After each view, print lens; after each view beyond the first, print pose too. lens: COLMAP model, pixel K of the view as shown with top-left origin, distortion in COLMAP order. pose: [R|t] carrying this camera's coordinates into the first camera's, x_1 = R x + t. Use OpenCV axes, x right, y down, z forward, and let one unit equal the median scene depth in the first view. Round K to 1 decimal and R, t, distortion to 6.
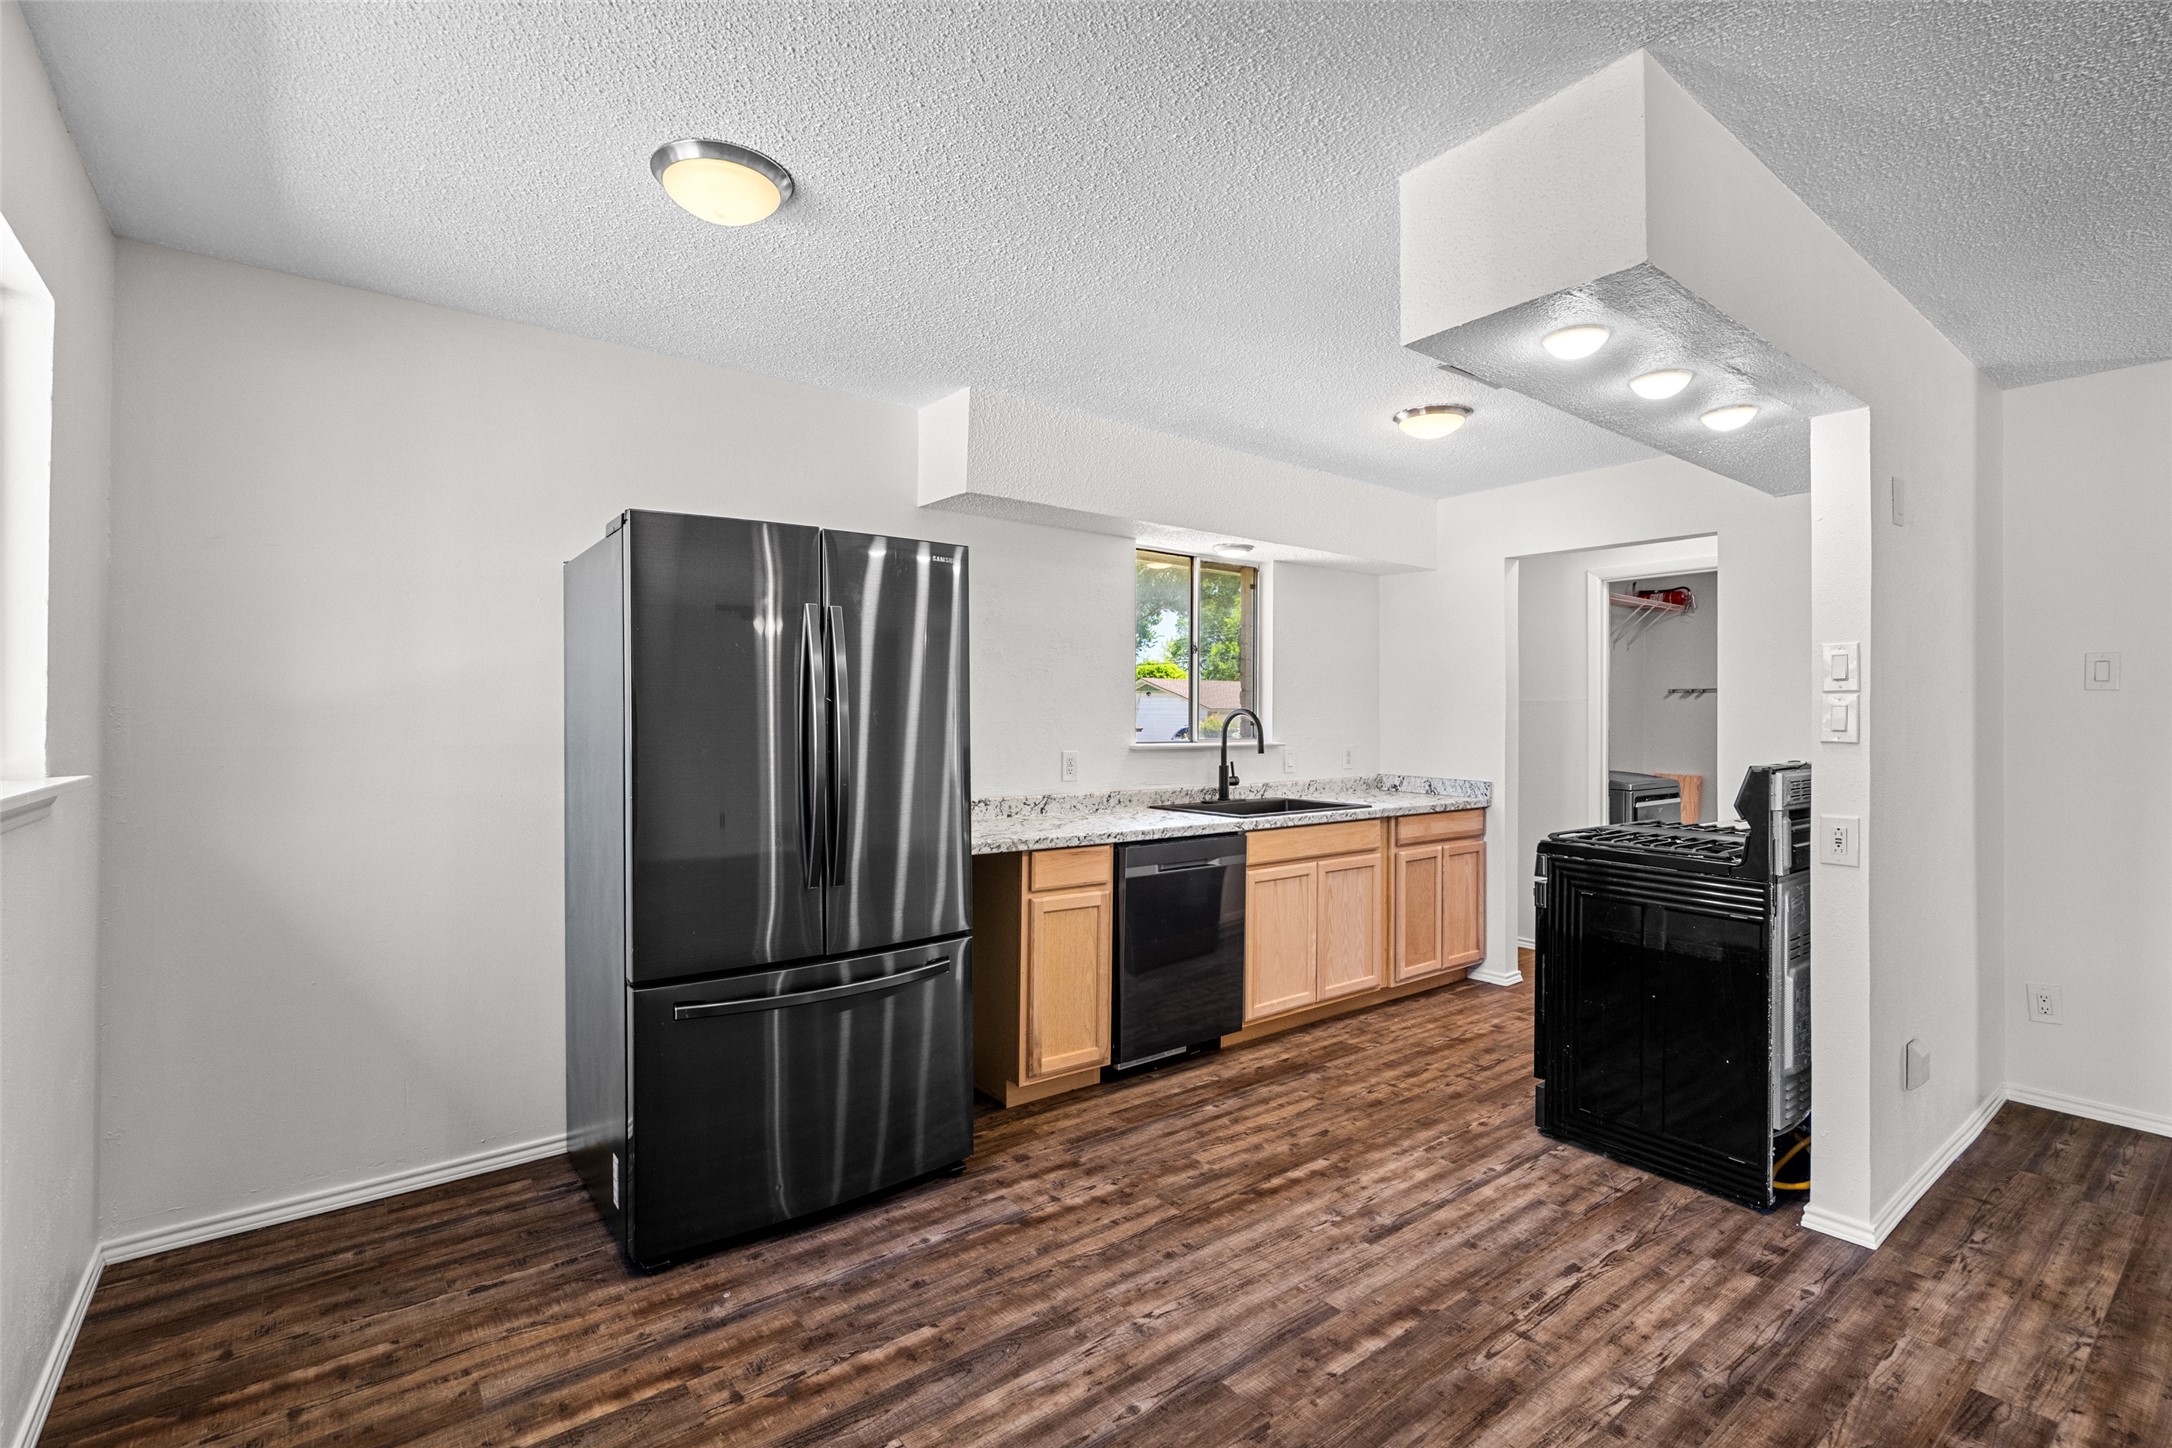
lens RADIAL K [[1011.4, 0, 1086.0], [0, 1011.4, 724.0], [0, 0, 1]] dist [0.000225, 0.000010]
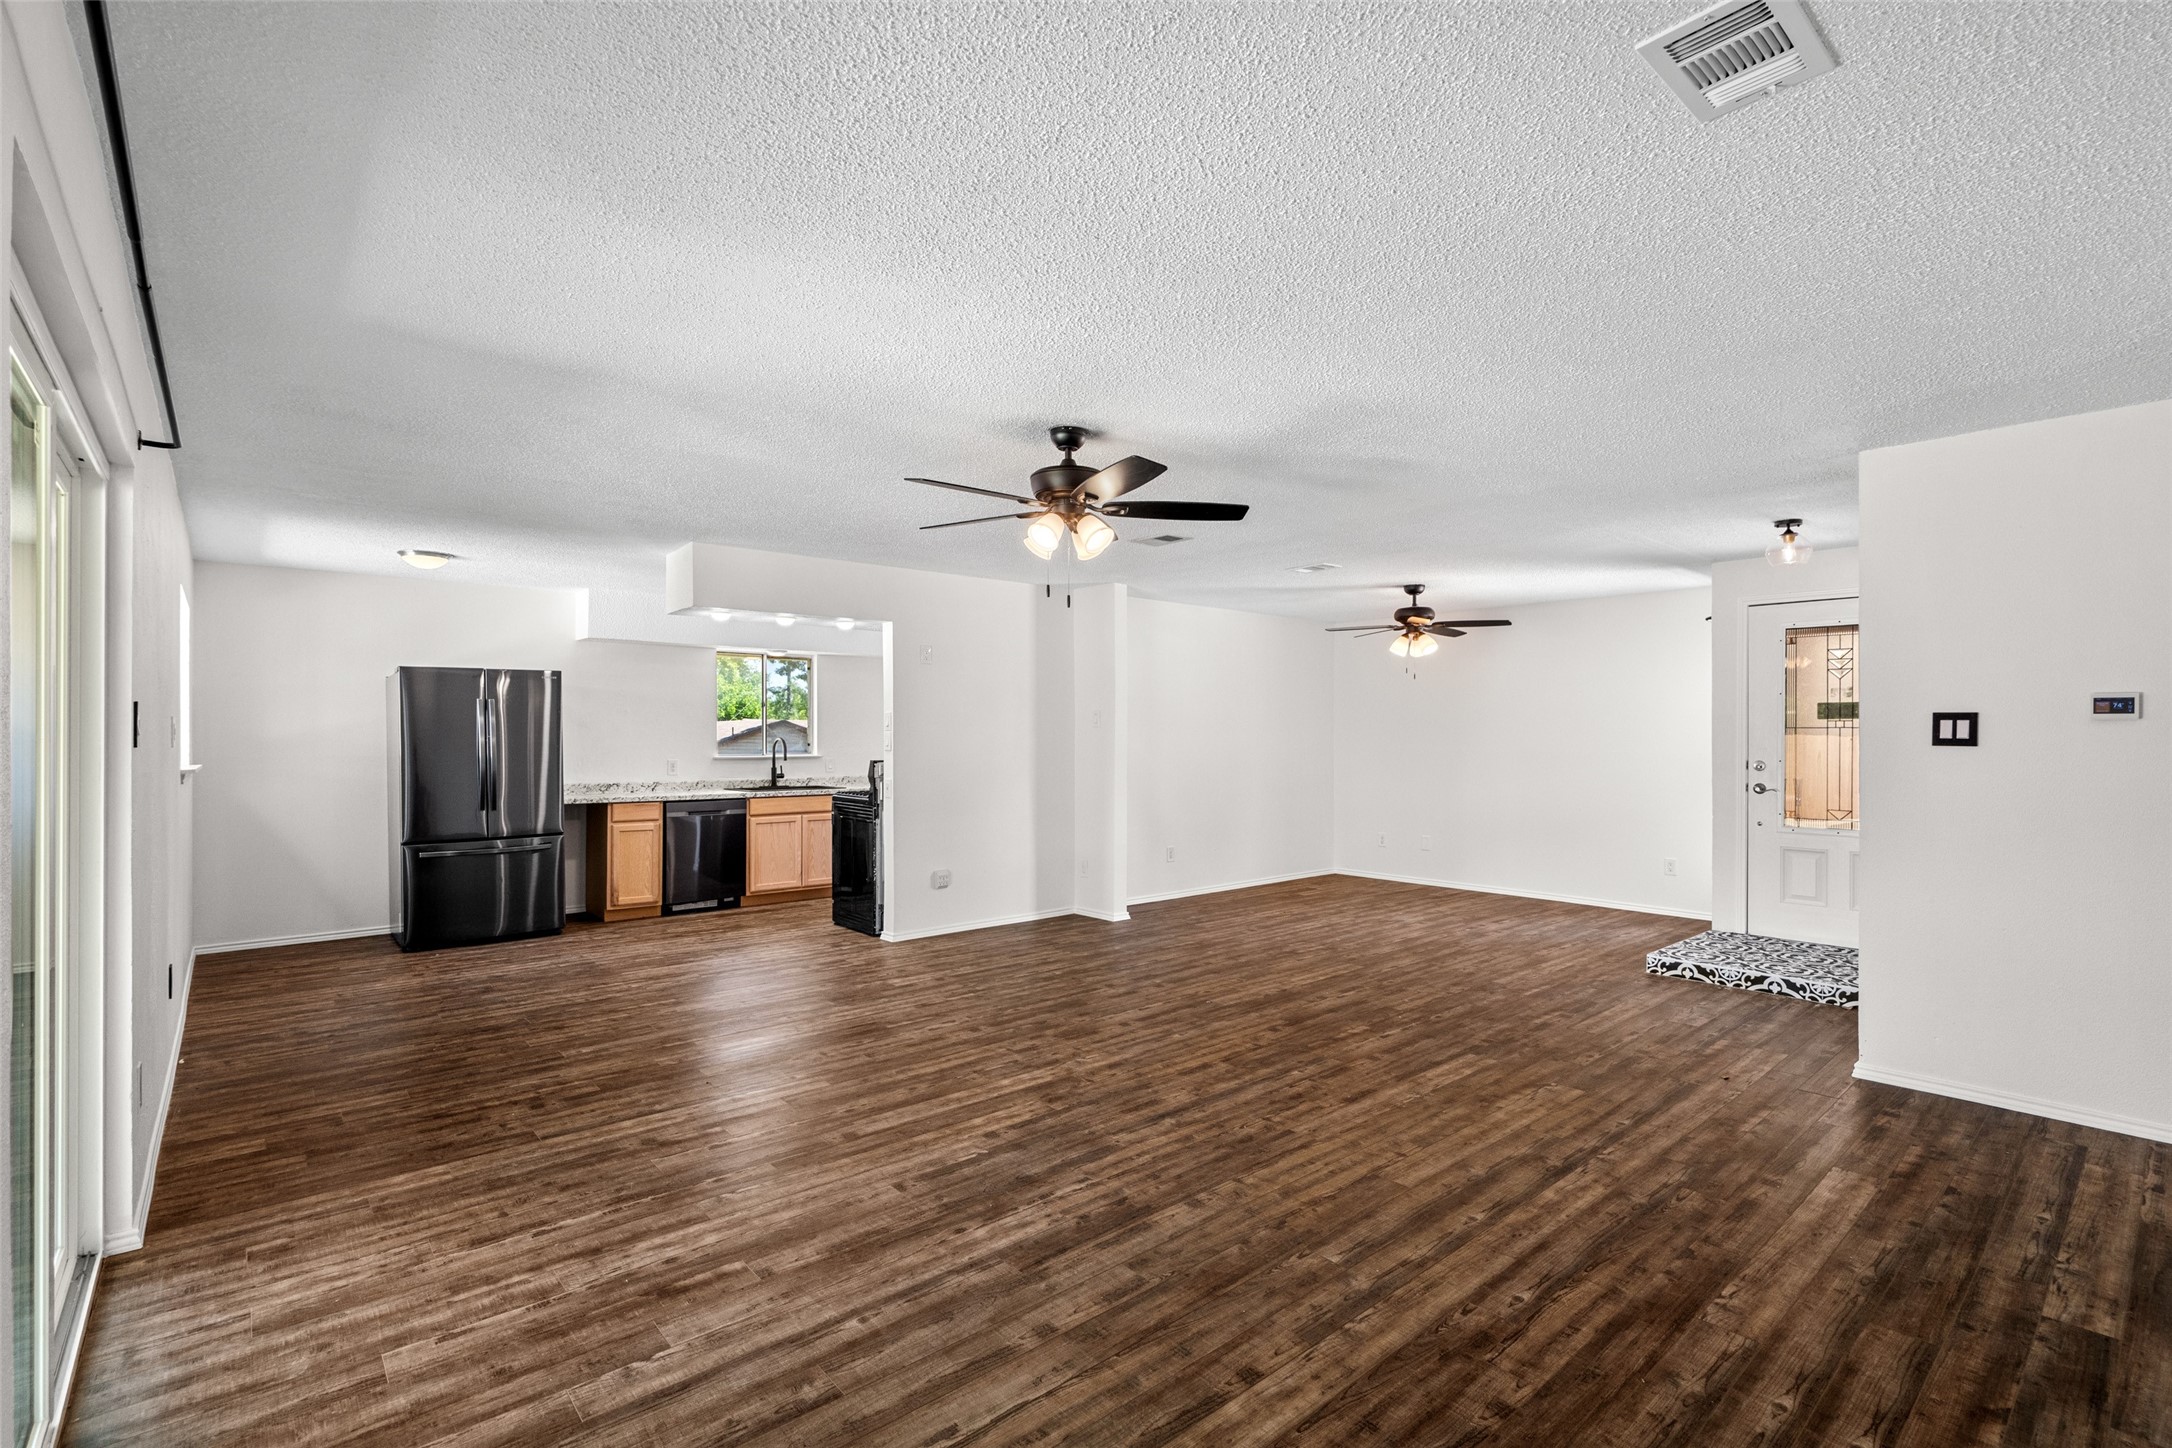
lens RADIAL K [[981.9, 0, 1084.5], [0, 981.9, 748.9], [0, 0, 1]] dist [-0.001051, -0.000071]
pose [[0.999501, -0.005163, 0.031155, 0.793960], [0.005043, 0.999980, 0.003937, 0.001251], [-0.031175, -0.003778, 0.999507, -1.039227]]
